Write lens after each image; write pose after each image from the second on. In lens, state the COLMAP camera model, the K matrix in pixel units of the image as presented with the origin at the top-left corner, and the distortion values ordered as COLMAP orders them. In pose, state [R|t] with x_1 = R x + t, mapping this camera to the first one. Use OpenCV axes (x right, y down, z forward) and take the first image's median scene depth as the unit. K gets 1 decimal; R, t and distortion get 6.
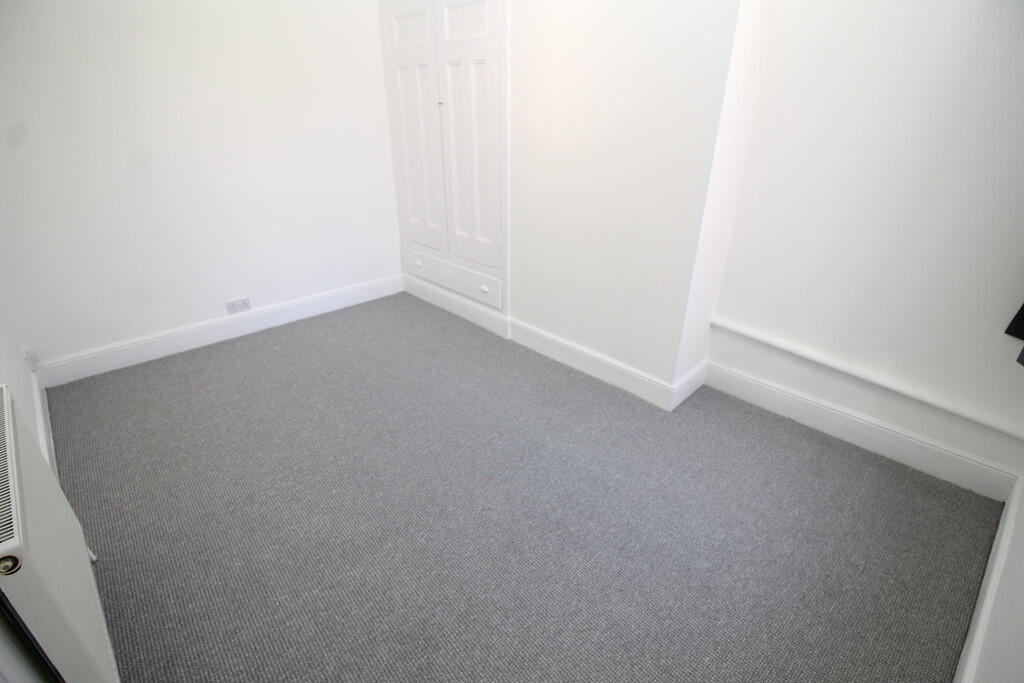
lens RADIAL K [[489.3, 0, 512.0], [0, 489.3, 341.5], [0, 0, 1]] dist [0.000721, 0.000047]
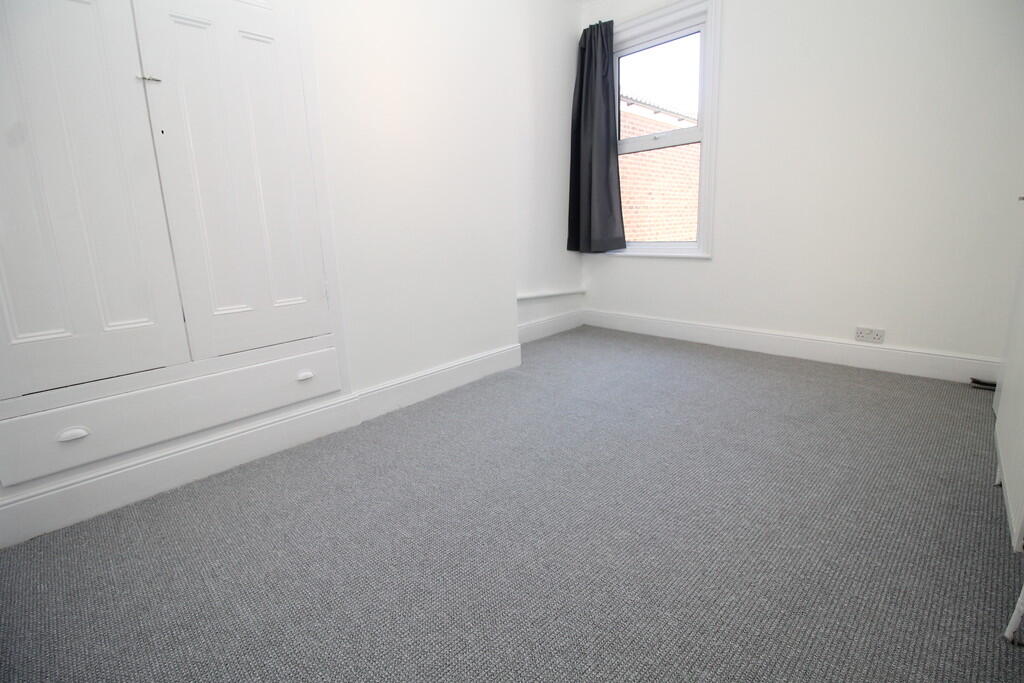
lens RADIAL K [[489.3, 0, 512.0], [0, 489.3, 341.5], [0, 0, 1]] dist [0.000721, 0.000047]
pose [[-0.073277, -0.223986, 0.971834, -0.910038], [0.473714, 0.849693, 0.231554, -0.217217], [-0.877625, 0.477338, 0.043843, 0.925246]]
